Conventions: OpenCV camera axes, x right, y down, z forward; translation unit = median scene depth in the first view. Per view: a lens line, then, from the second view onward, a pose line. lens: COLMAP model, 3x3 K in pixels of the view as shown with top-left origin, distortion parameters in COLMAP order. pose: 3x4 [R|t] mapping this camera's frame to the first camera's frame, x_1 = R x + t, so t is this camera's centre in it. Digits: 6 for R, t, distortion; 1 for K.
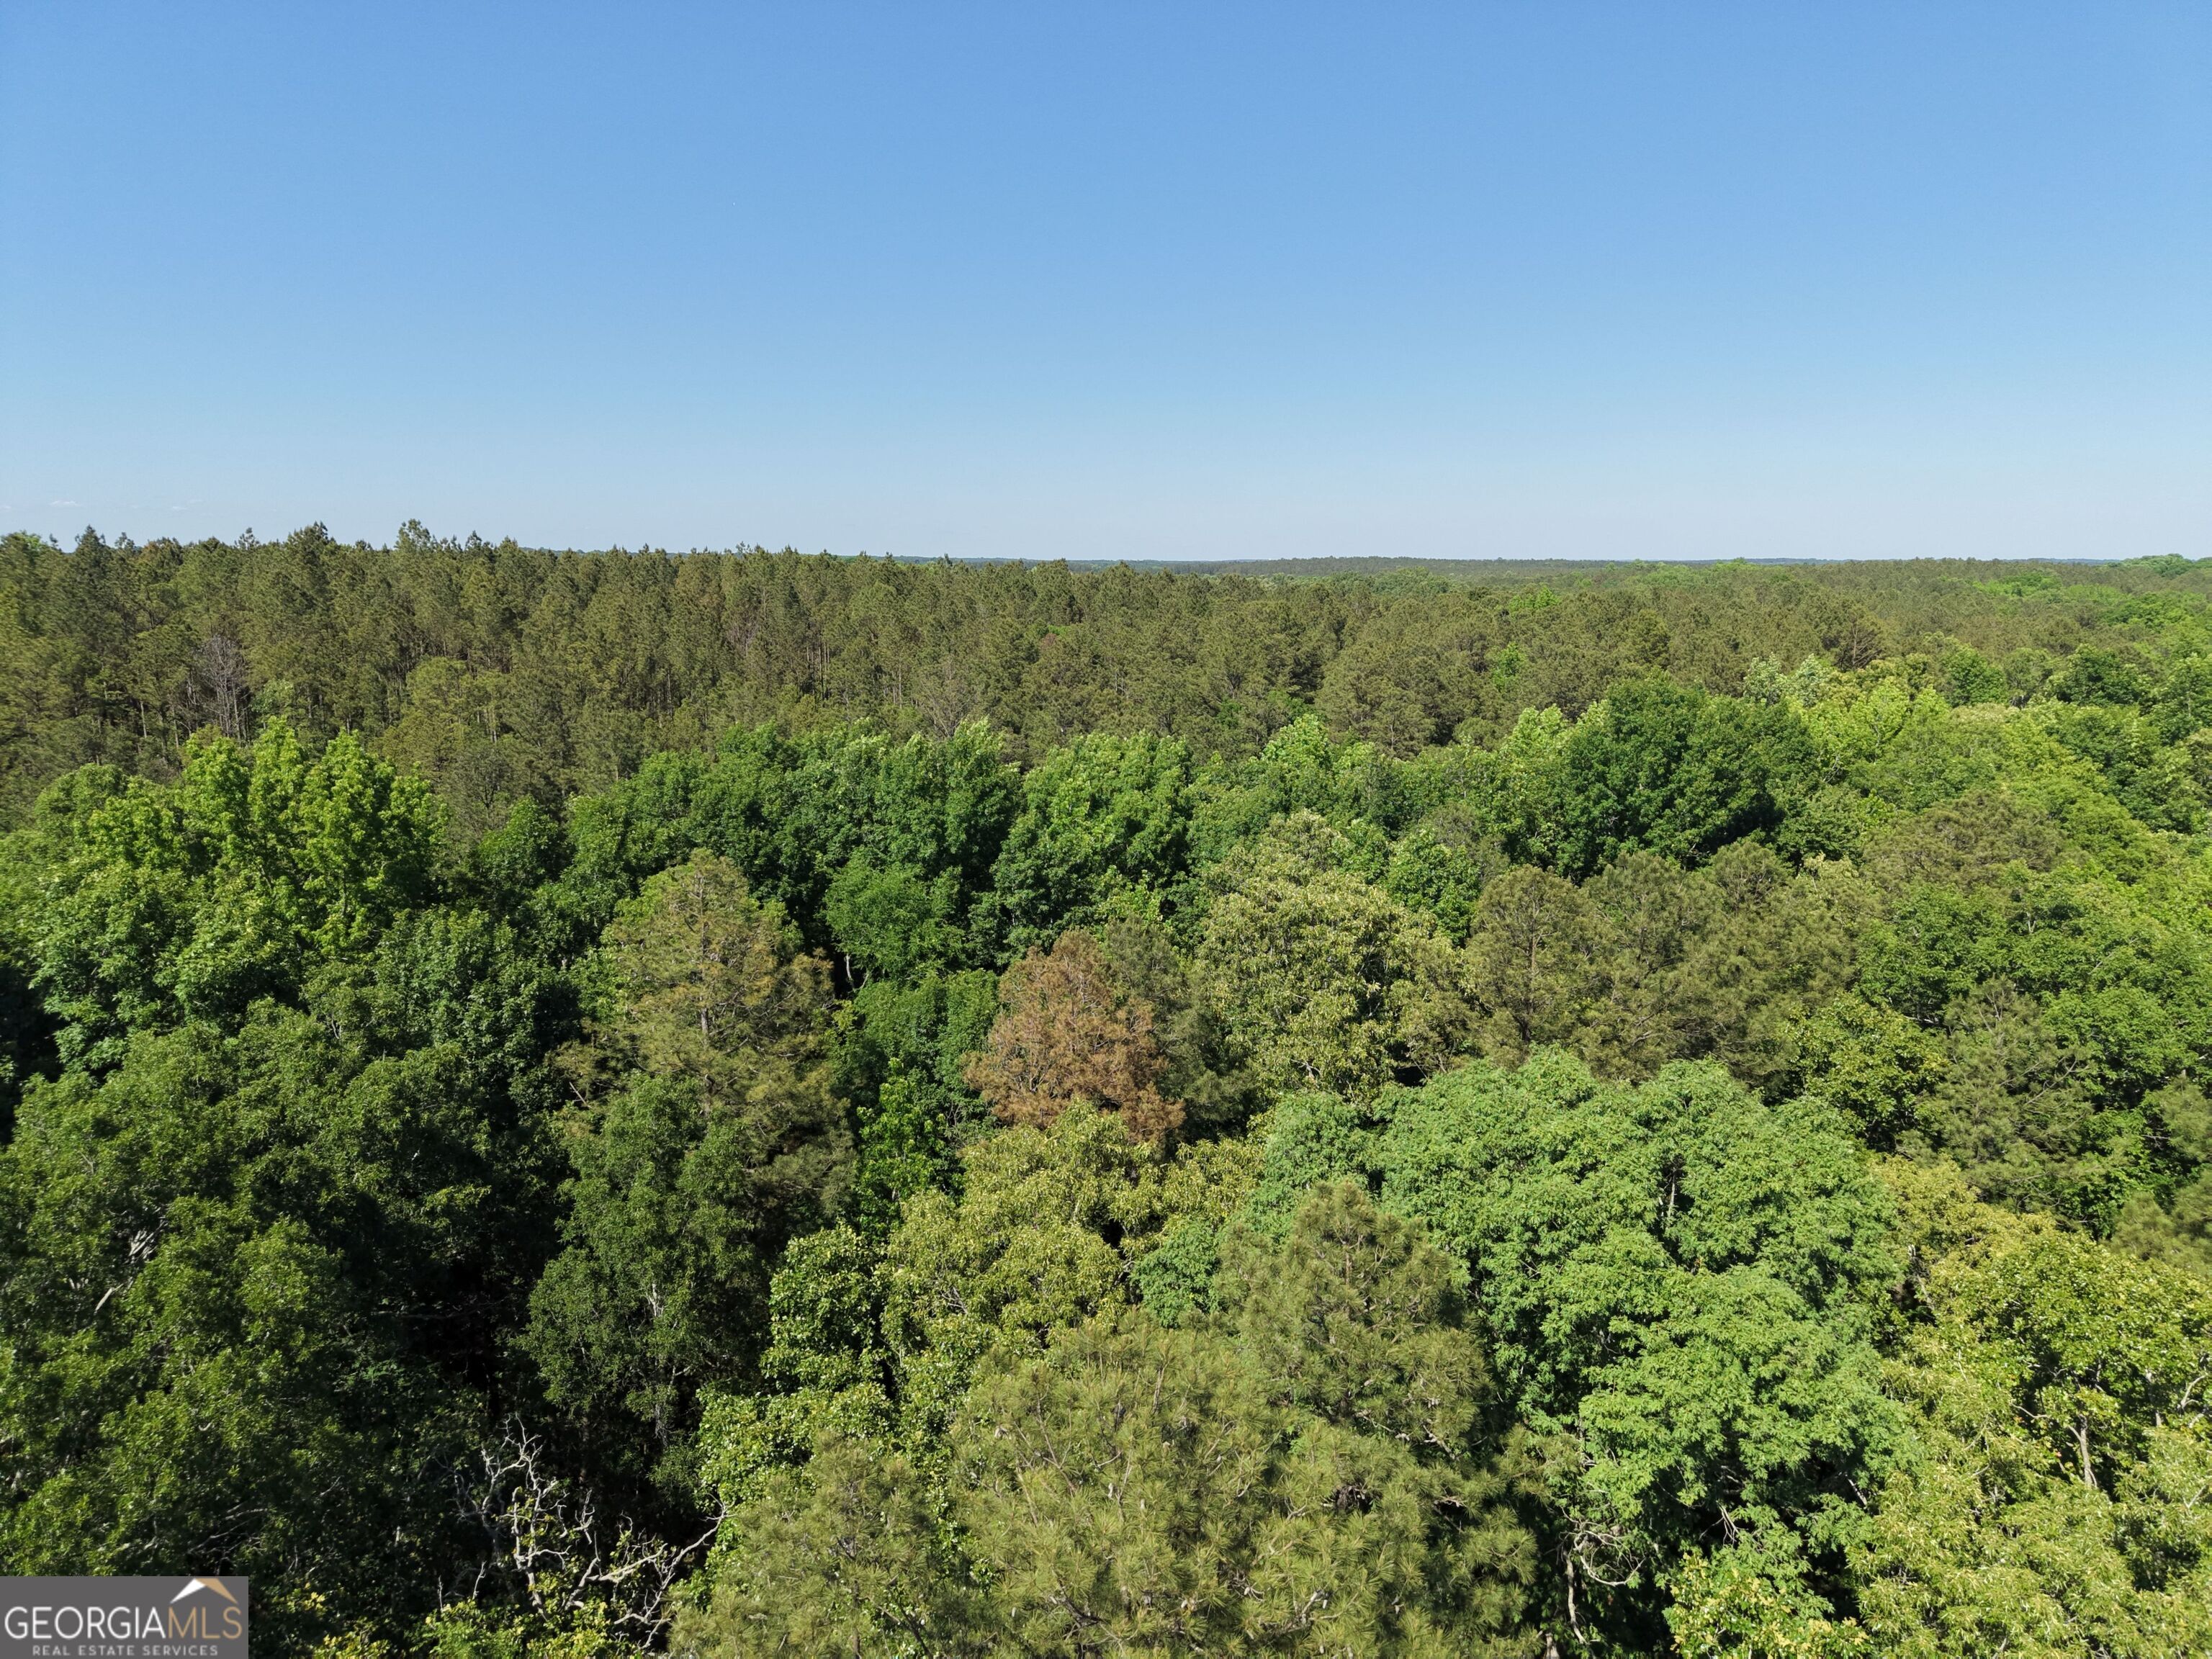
lens RADIAL K [[1478.7, 0, 1095.7], [0, 1478.7, 838.9], [0, 0, 1]] dist [0.094948, -0.144831]
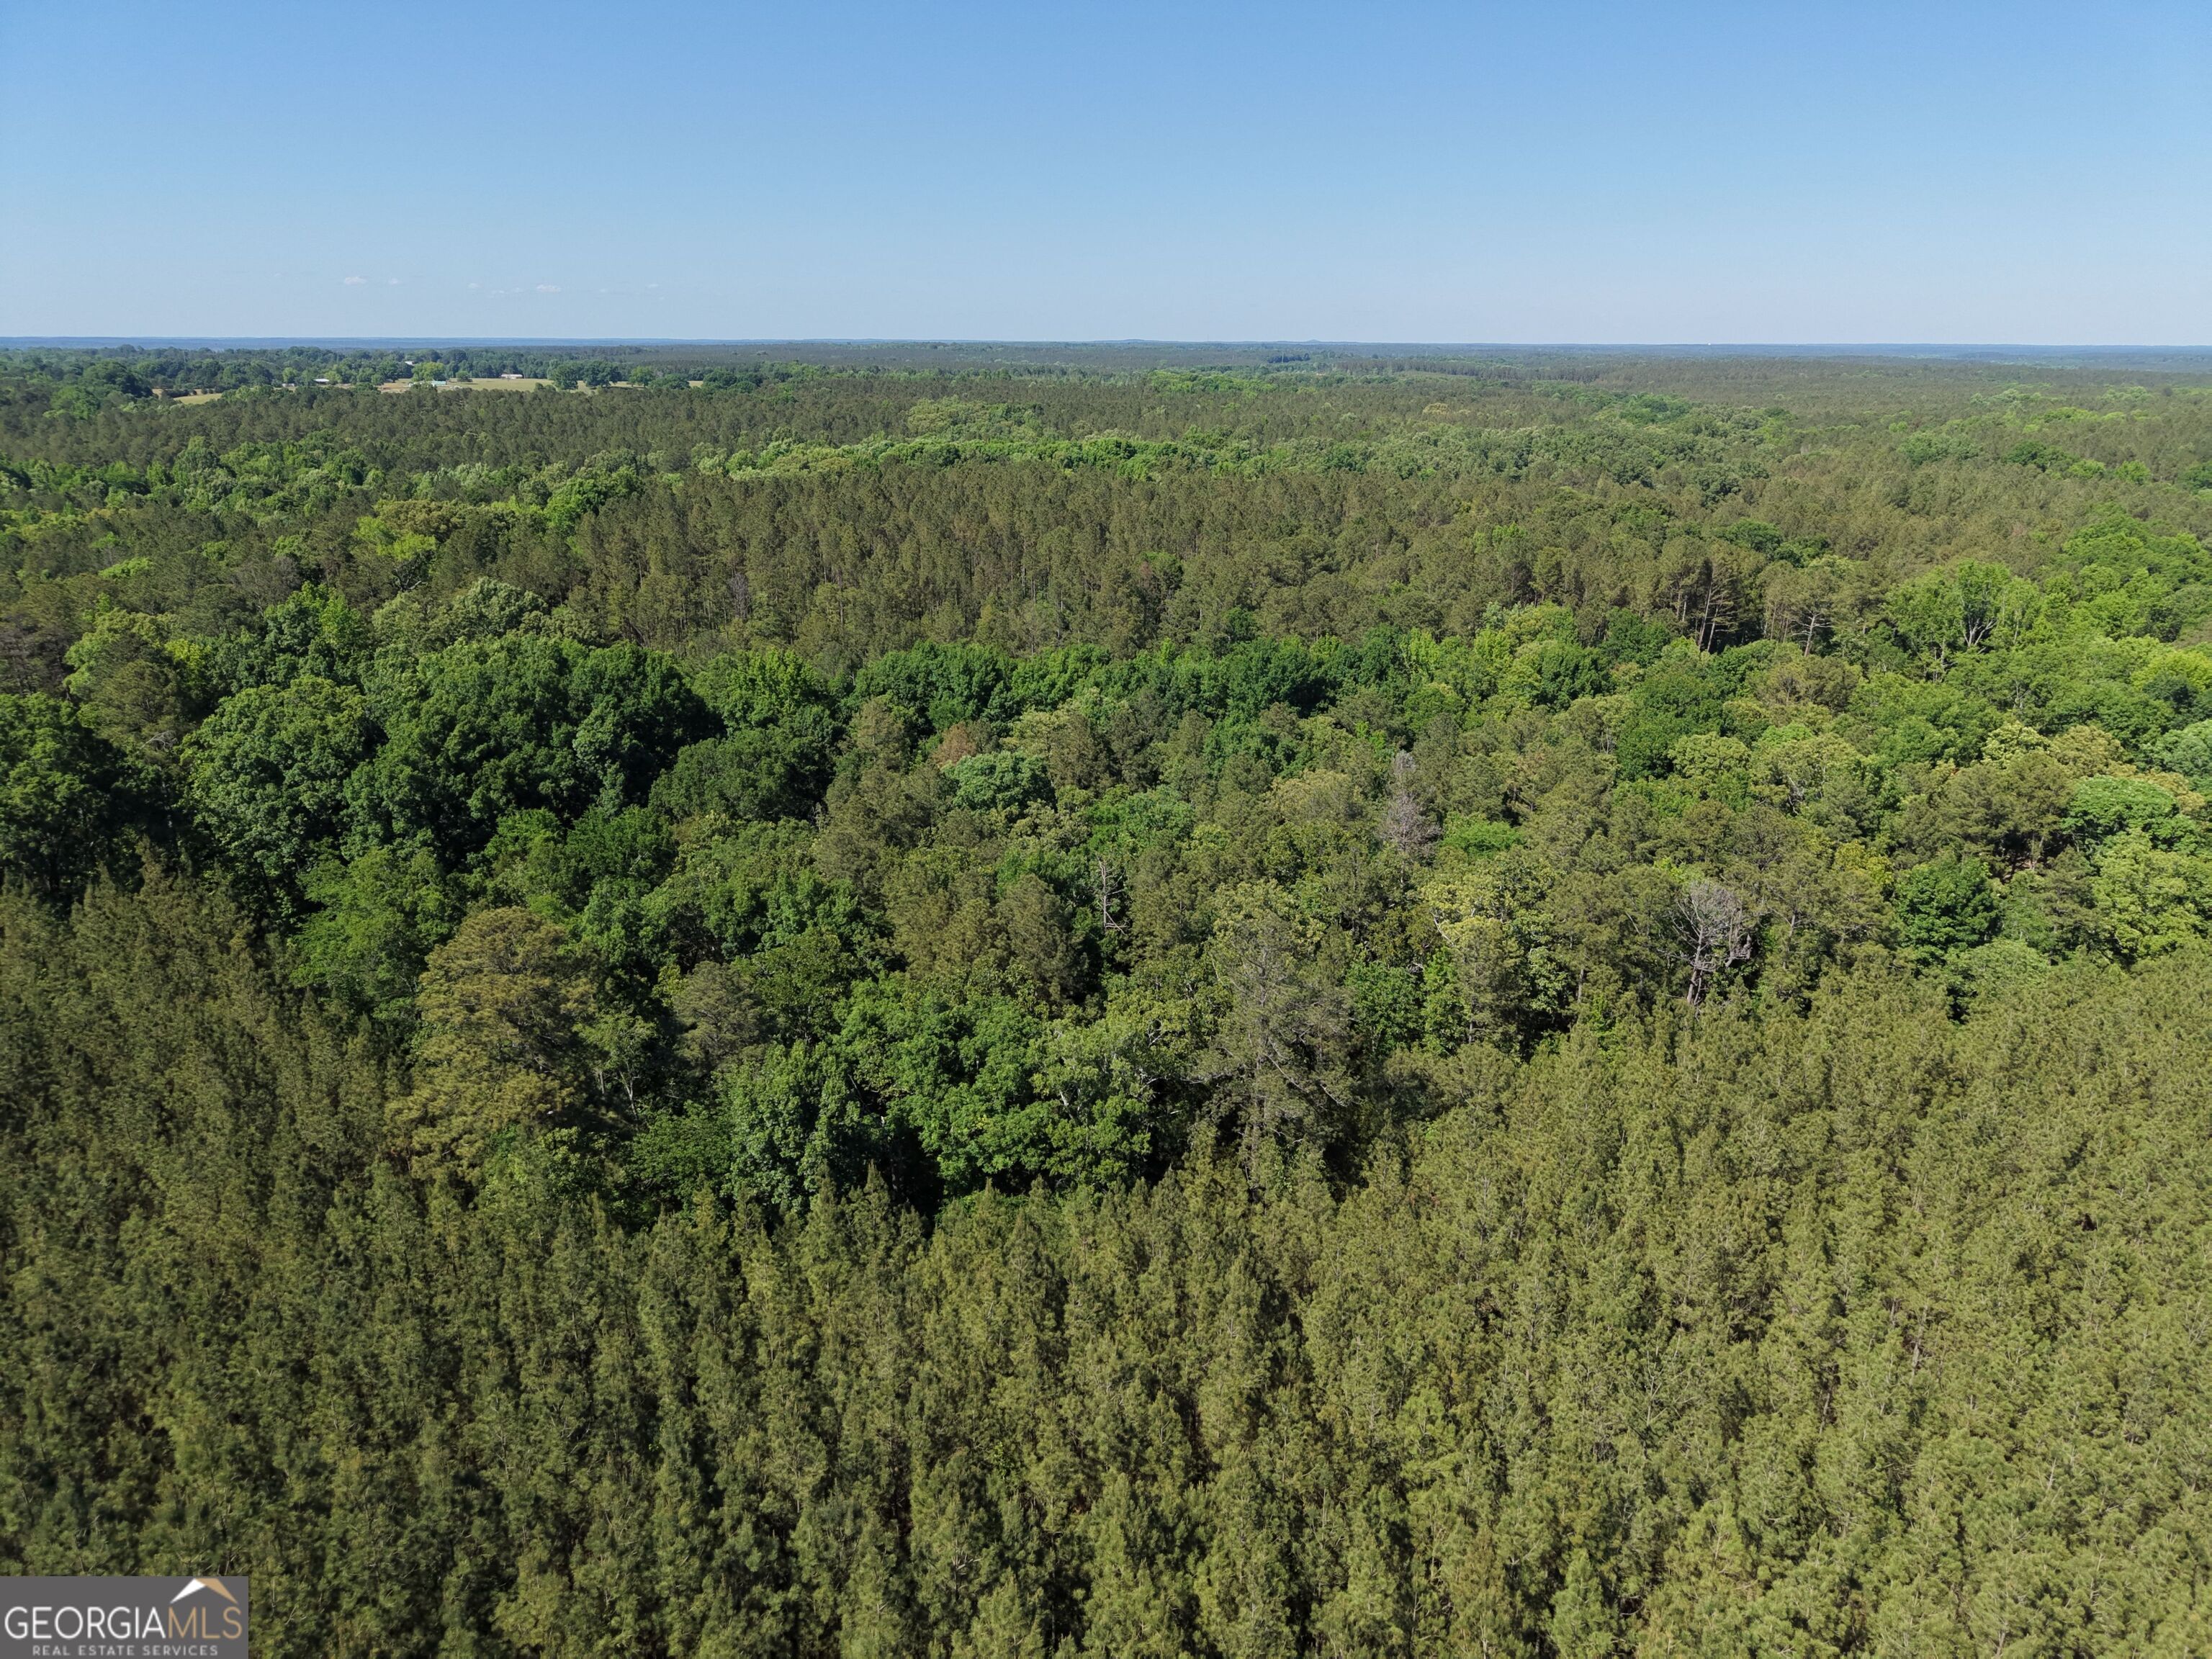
lens RADIAL K [[1491.4, 0, 1097.9], [0, 1491.4, 836.0], [0, 0, 1]] dist [0.037559, -0.040016]
pose [[0.965947, 0.074275, -0.247848, 1.232667], [-0.041054, 0.989774, 0.136612, -0.171939], [0.255461, -0.121785, 0.959118, -2.502221]]
